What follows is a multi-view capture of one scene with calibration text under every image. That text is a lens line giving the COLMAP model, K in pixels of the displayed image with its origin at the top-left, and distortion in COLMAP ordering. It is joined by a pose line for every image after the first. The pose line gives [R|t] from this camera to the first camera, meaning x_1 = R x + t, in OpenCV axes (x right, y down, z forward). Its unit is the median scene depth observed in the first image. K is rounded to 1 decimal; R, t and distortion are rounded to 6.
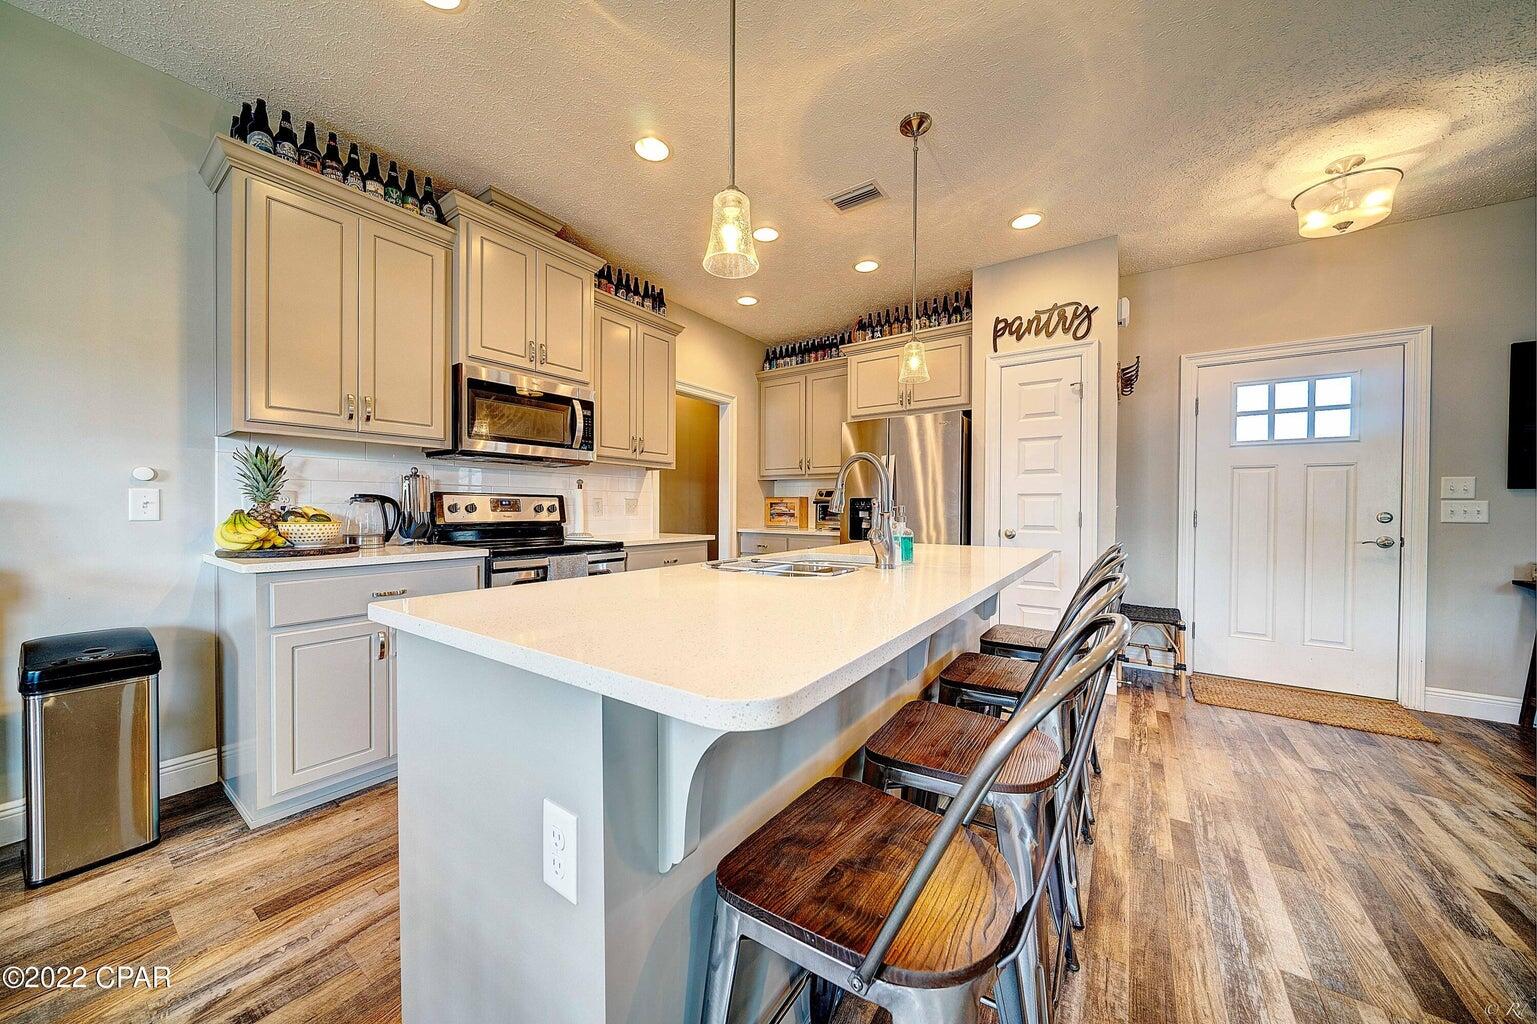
lens RADIAL K [[524.7, 0, 768.5], [0, 524.7, 512.0], [0, 0, 1]] dist [-0.003380, 0.000017]
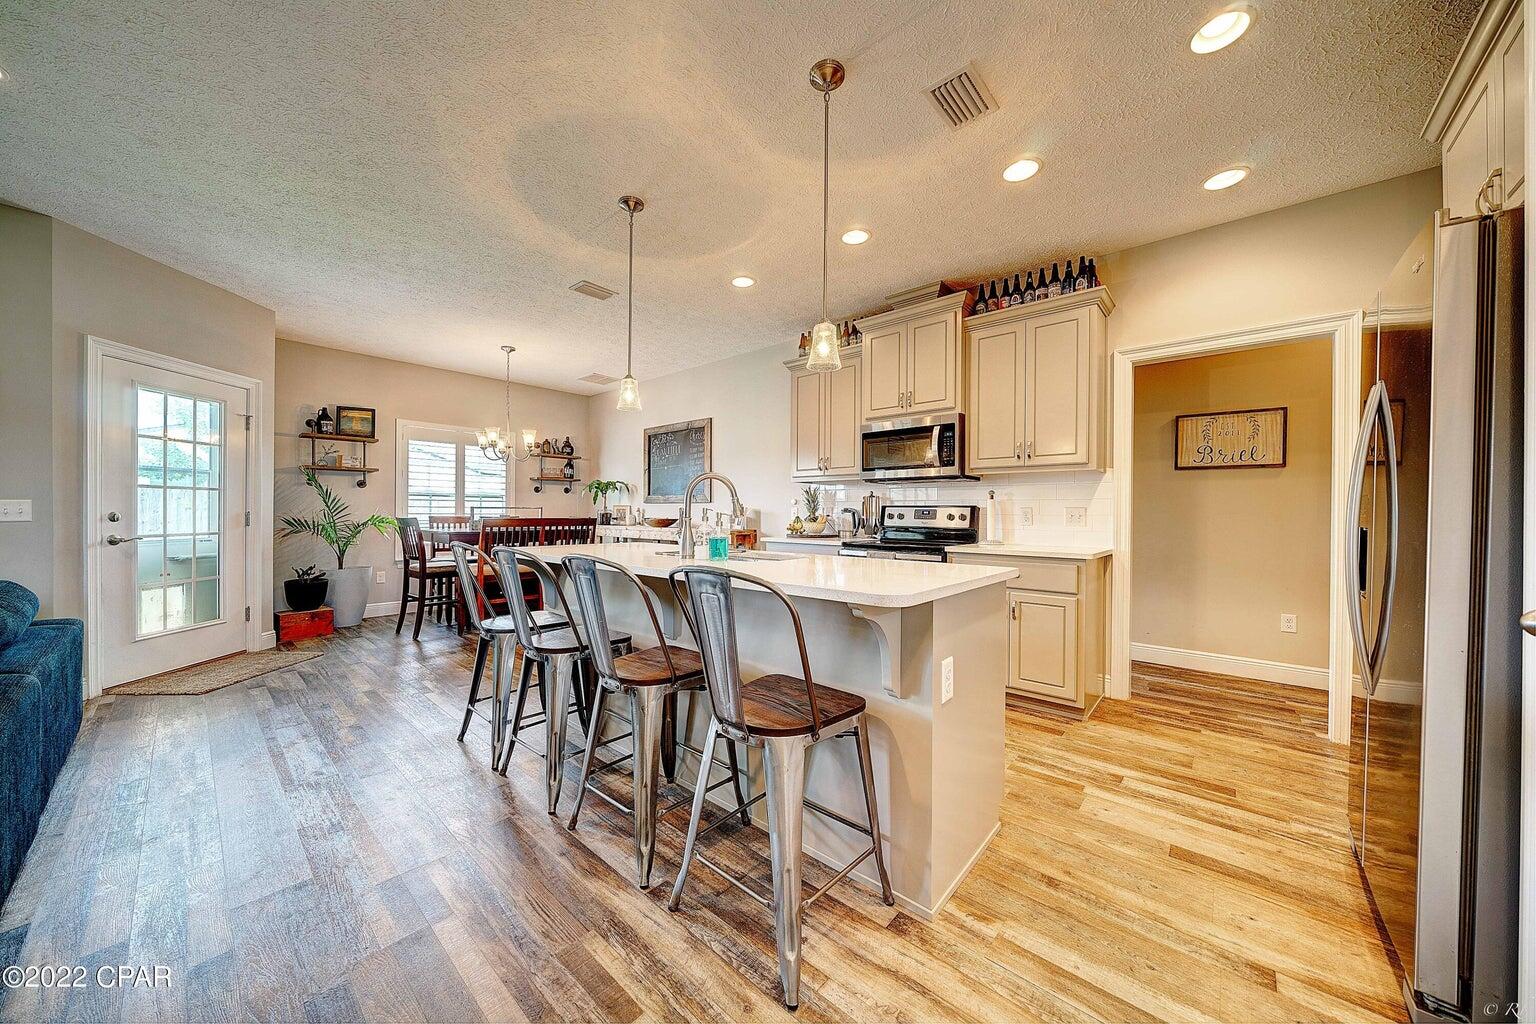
lens RADIAL K [[524.4, 0, 768.0], [0, 524.4, 512.0], [0, 0, 1]] dist [-0.003380, 0.000017]
pose [[-0.116925, -0.007165, -0.993115, 0.865820], [-0.016777, 0.999846, -0.005238, -0.004834], [0.992999, 0.016049, -0.117027, 0.763625]]
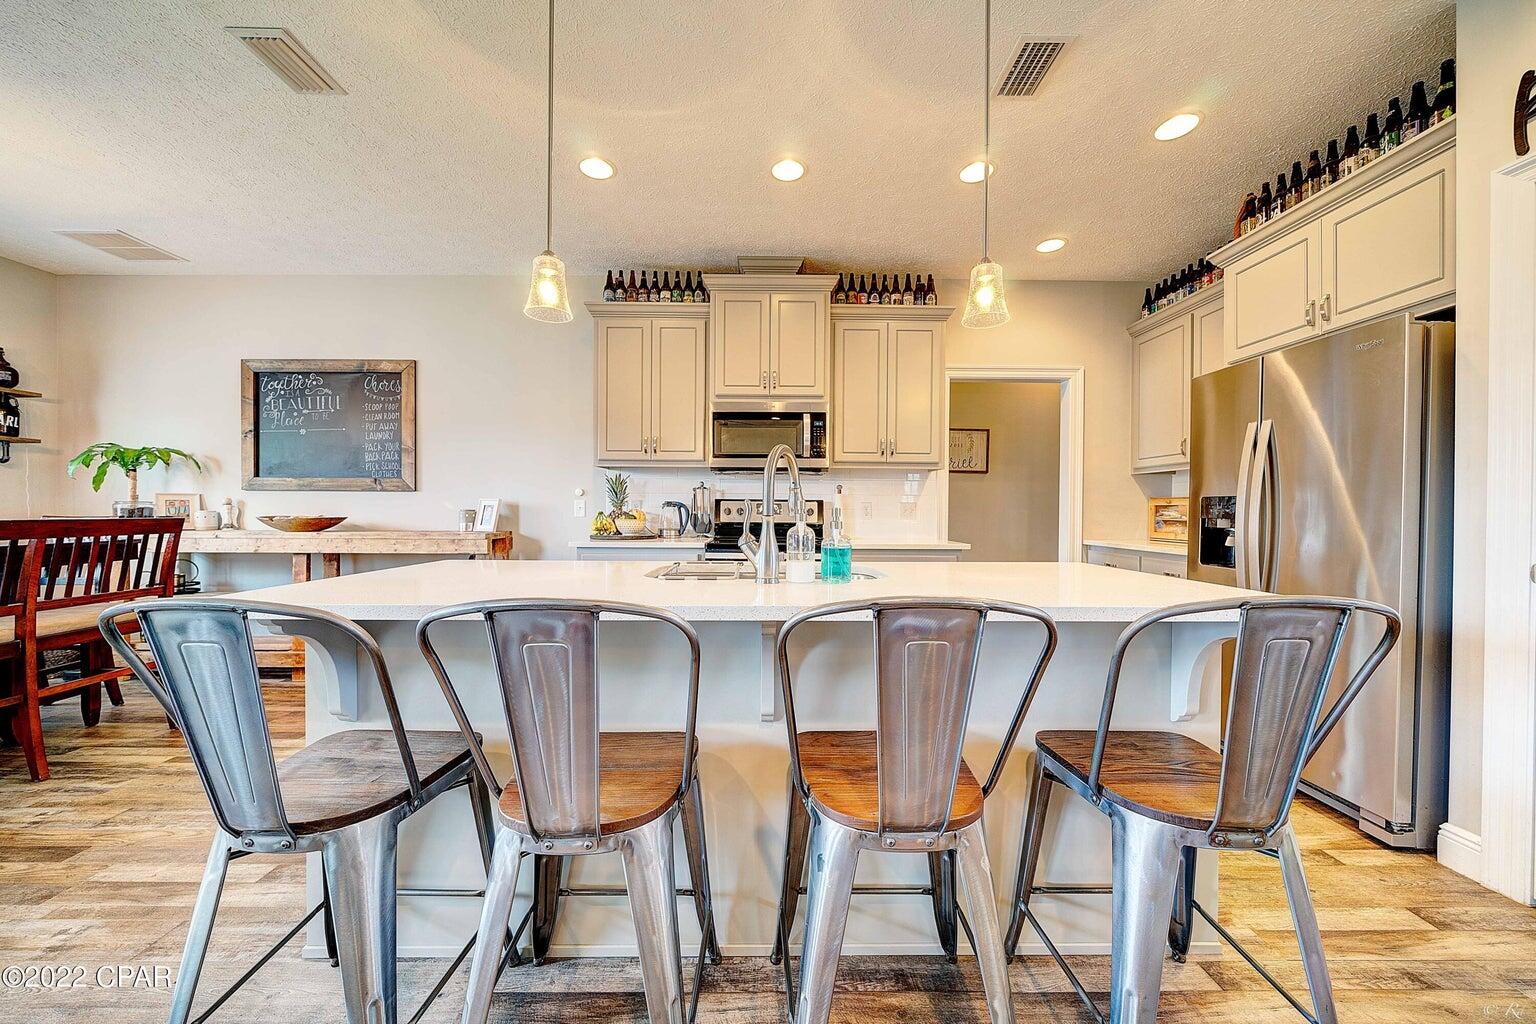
lens RADIAL K [[539.6, 0, 766.3], [0, 539.6, 512.4], [0, 0, 1]] dist [-0.002699, -0.000447]
pose [[0.574851, 0.004723, -0.818245, 0.517312], [-0.010627, 0.999942, -0.001694, -0.002867], [0.818189, 0.009669, 0.574868, 0.280469]]
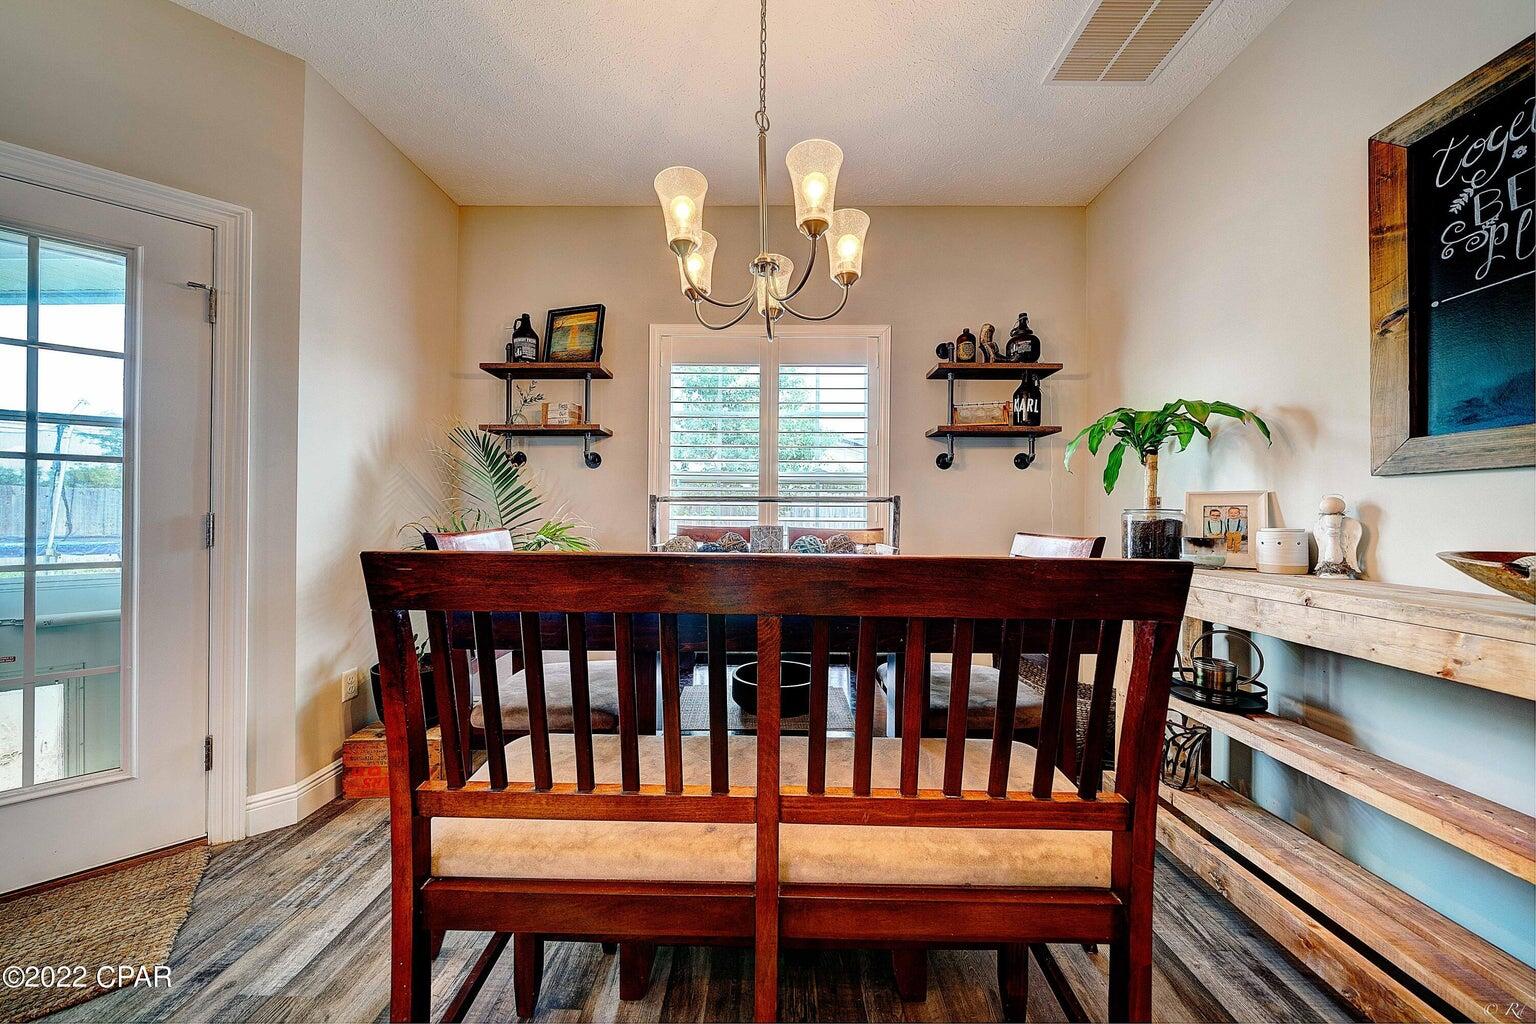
lens RADIAL K [[524.4, 0, 768.0], [0, 524.4, 512.0], [0, 0, 1]] dist [-0.003380, 0.000017]
pose [[-0.829291, -0.014321, -0.558634, -0.519555], [-0.017126, 0.999853, -0.000209, -0.002538], [0.558555, 0.009394, -0.829414, 0.083655]]
